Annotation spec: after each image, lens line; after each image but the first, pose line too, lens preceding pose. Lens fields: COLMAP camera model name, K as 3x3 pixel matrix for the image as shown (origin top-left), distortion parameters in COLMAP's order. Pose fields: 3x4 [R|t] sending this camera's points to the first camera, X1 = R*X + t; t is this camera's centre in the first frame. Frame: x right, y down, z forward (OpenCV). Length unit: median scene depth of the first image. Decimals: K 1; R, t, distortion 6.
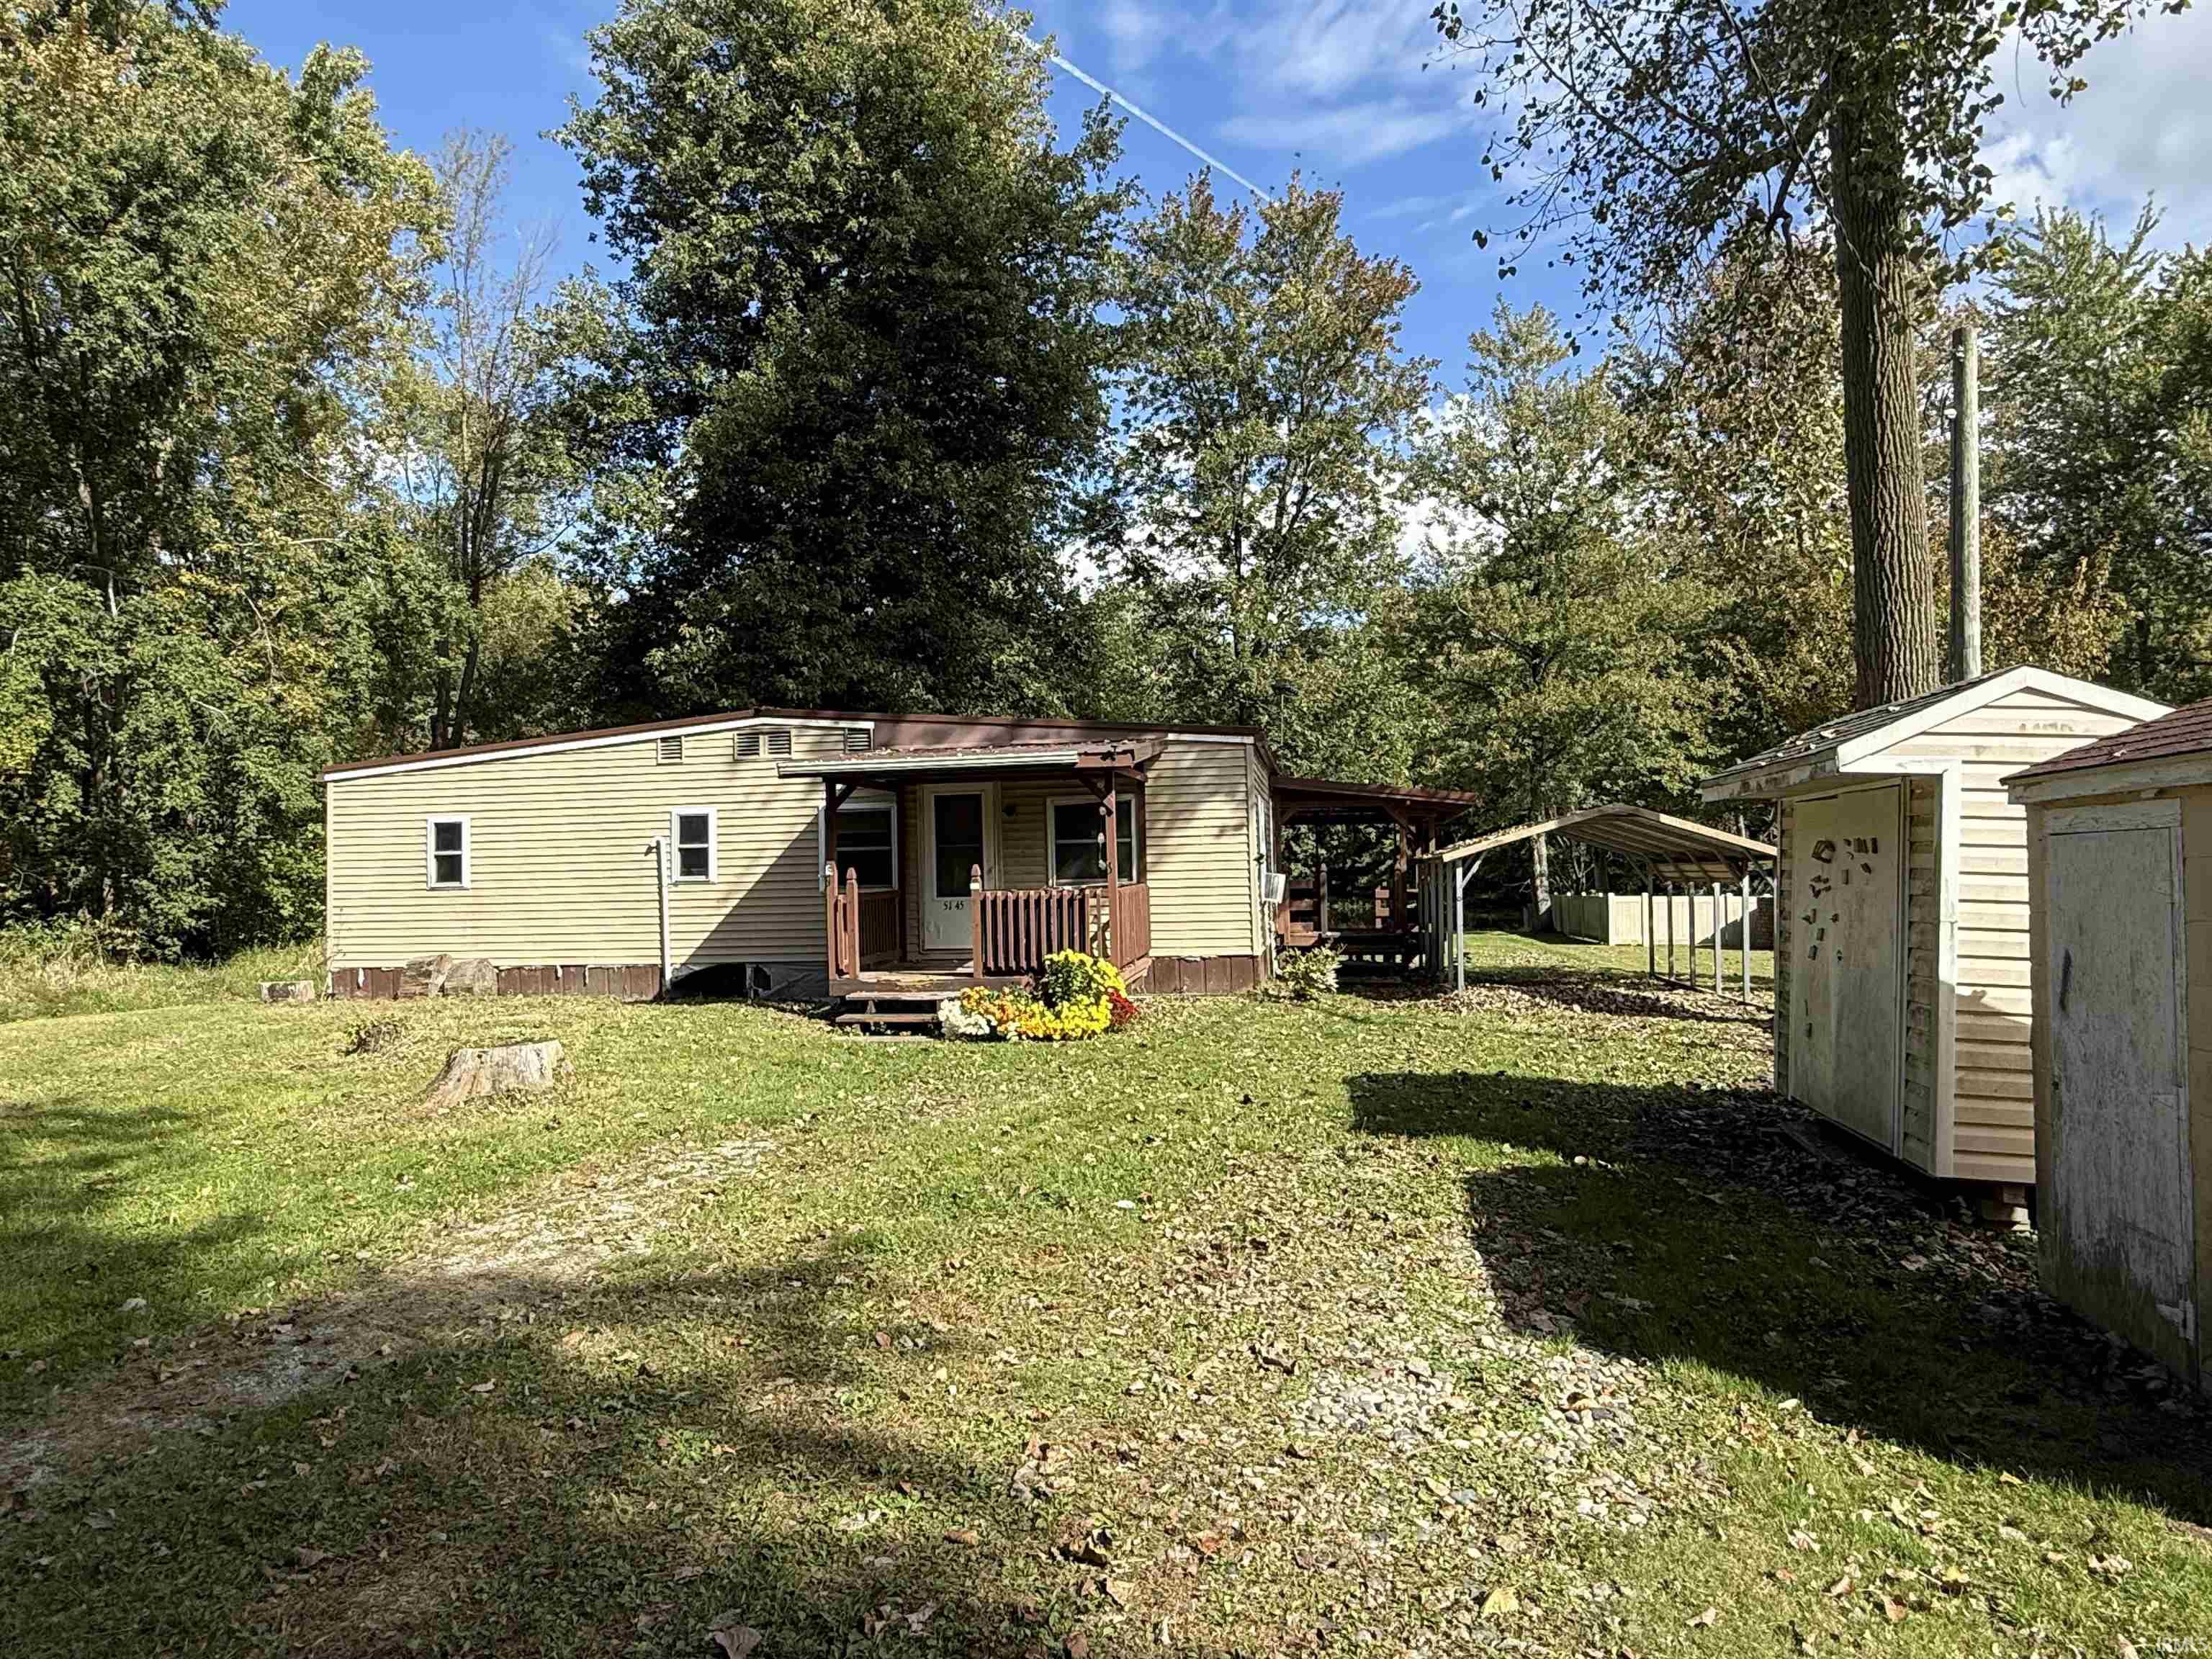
lens RADIAL K [[1356.2, 0, 1105.8], [0, 1356.2, 834.4], [0, 0, 1]] dist [-0.001132, -0.002056]
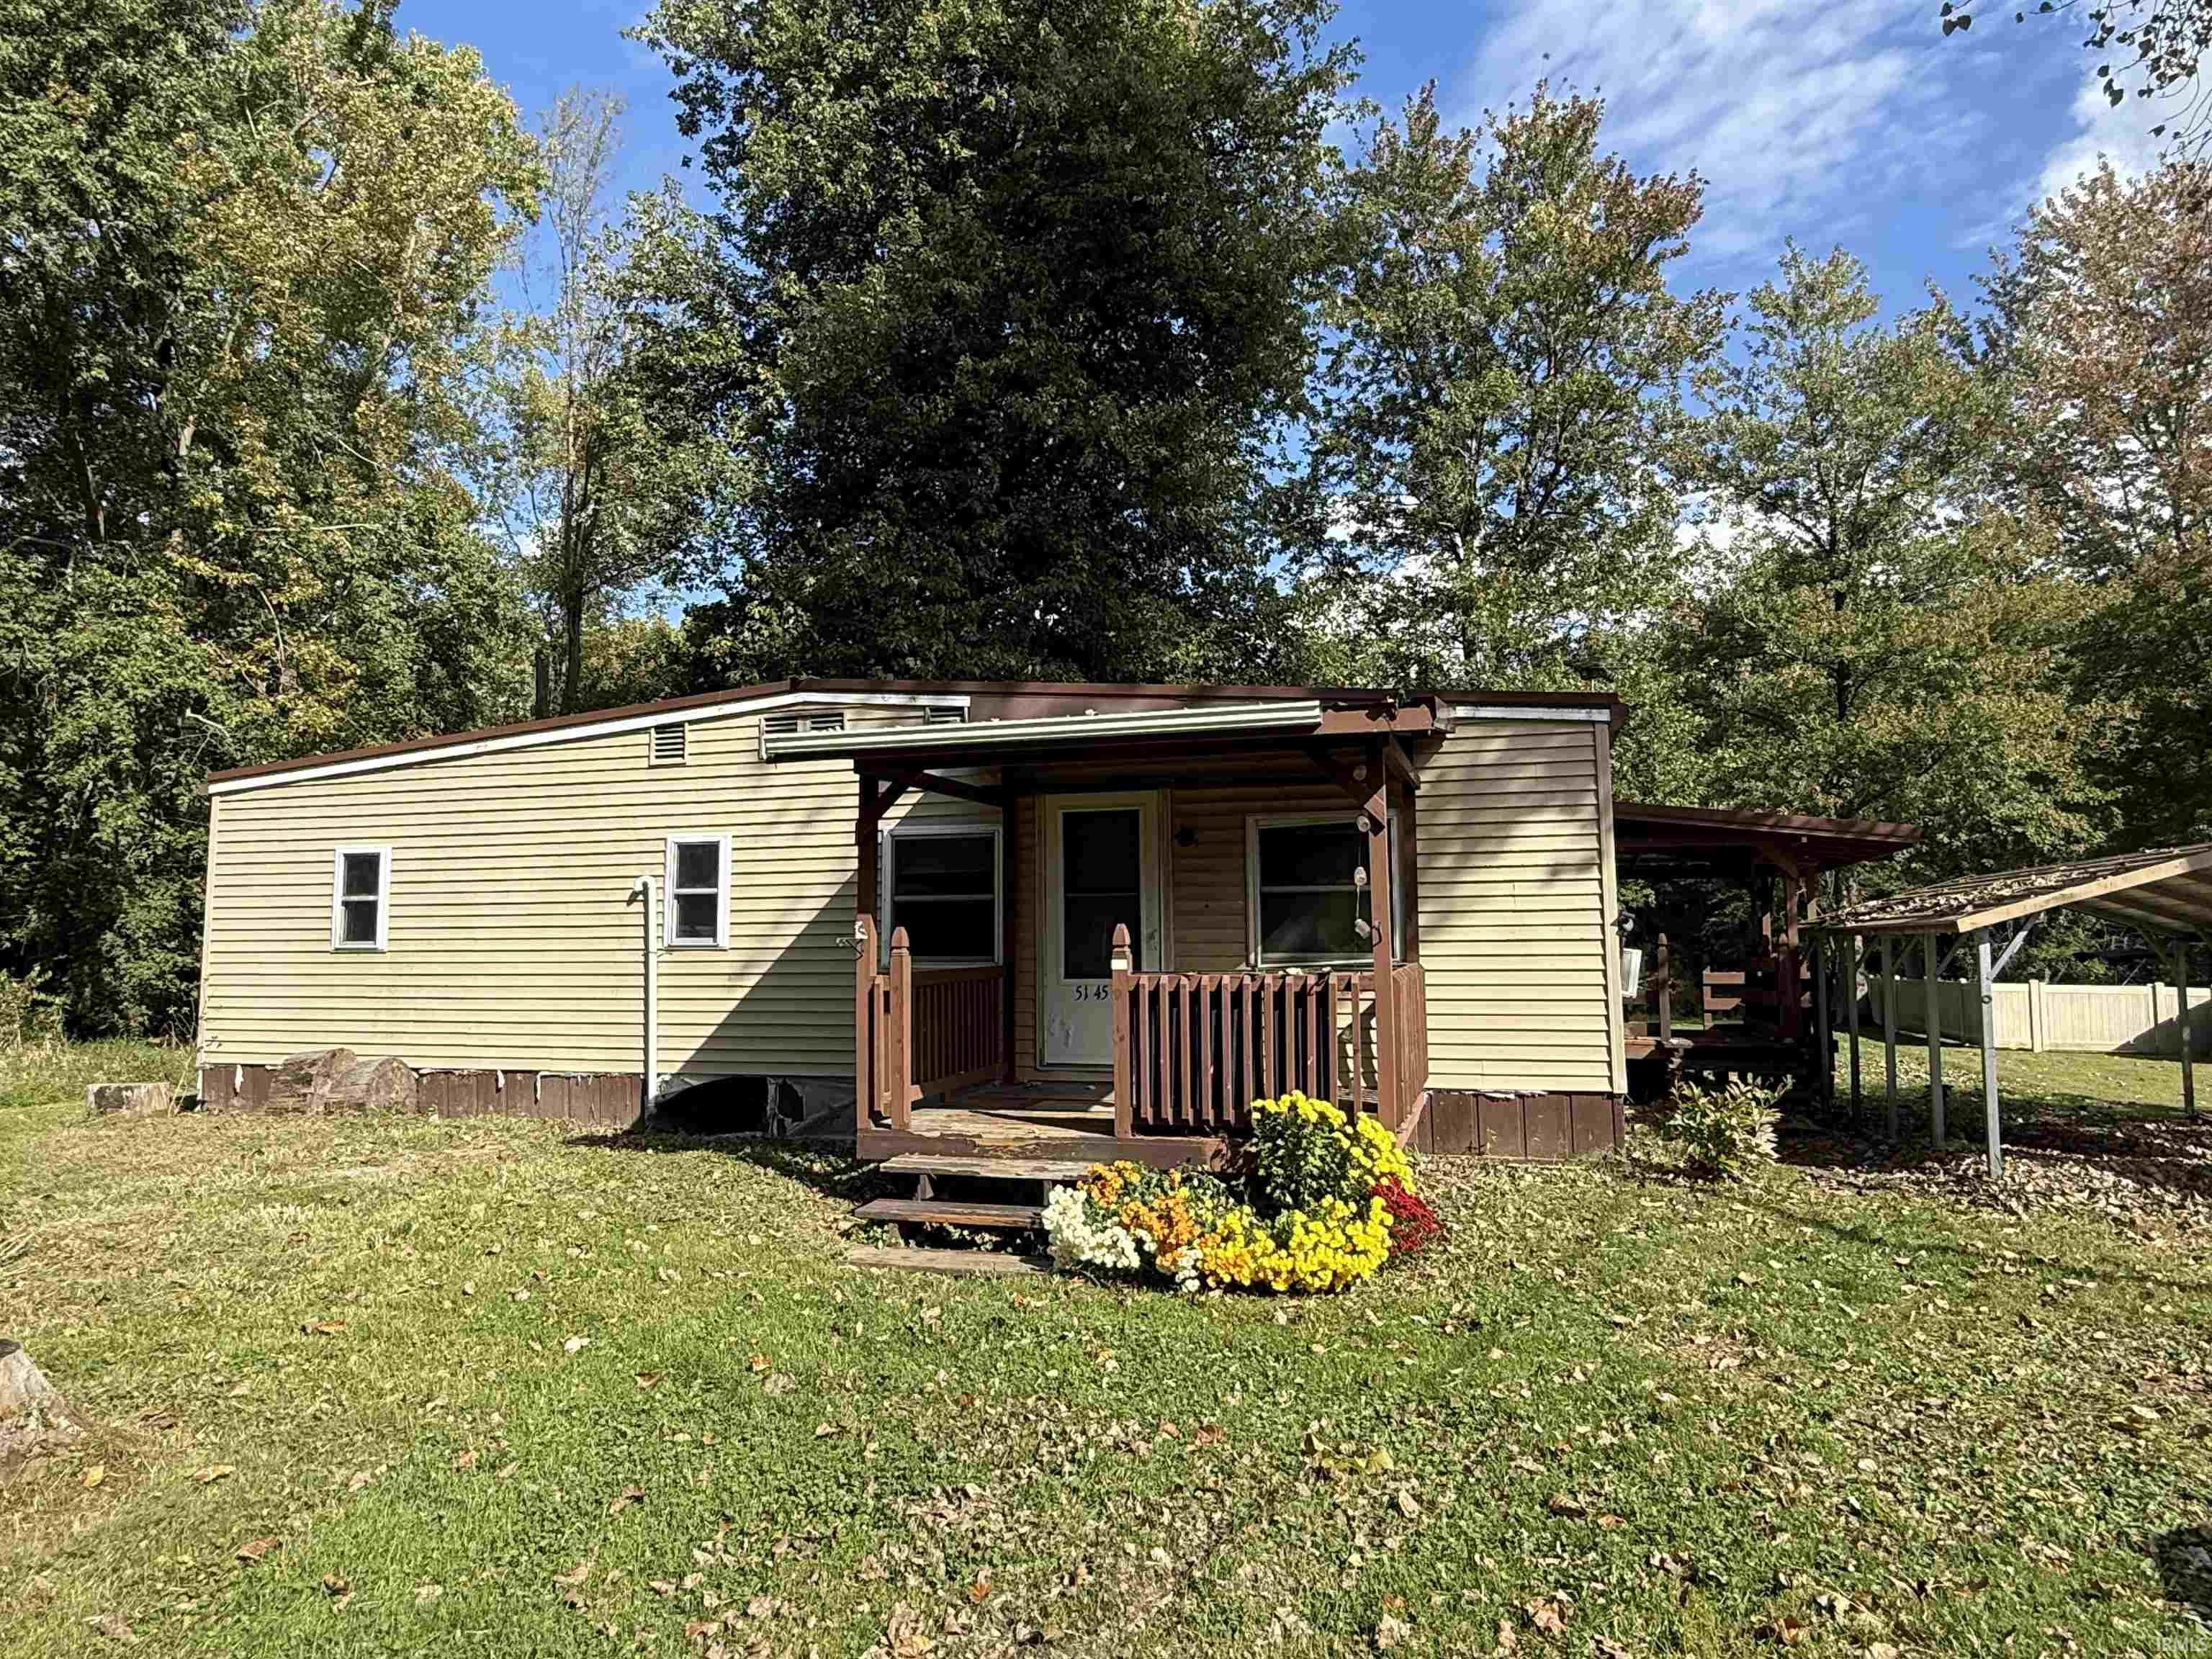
lens RADIAL K [[1356.2, 0, 1104.1], [0, 1356.2, 829.8], [0, 0, 1]] dist [-0.001132, -0.002056]
pose [[0.991592, 0.004809, -0.129314, -0.024140], [-0.011589, 0.998594, -0.051723, 0.009254], [0.128883, 0.052787, 0.990254, 0.336583]]
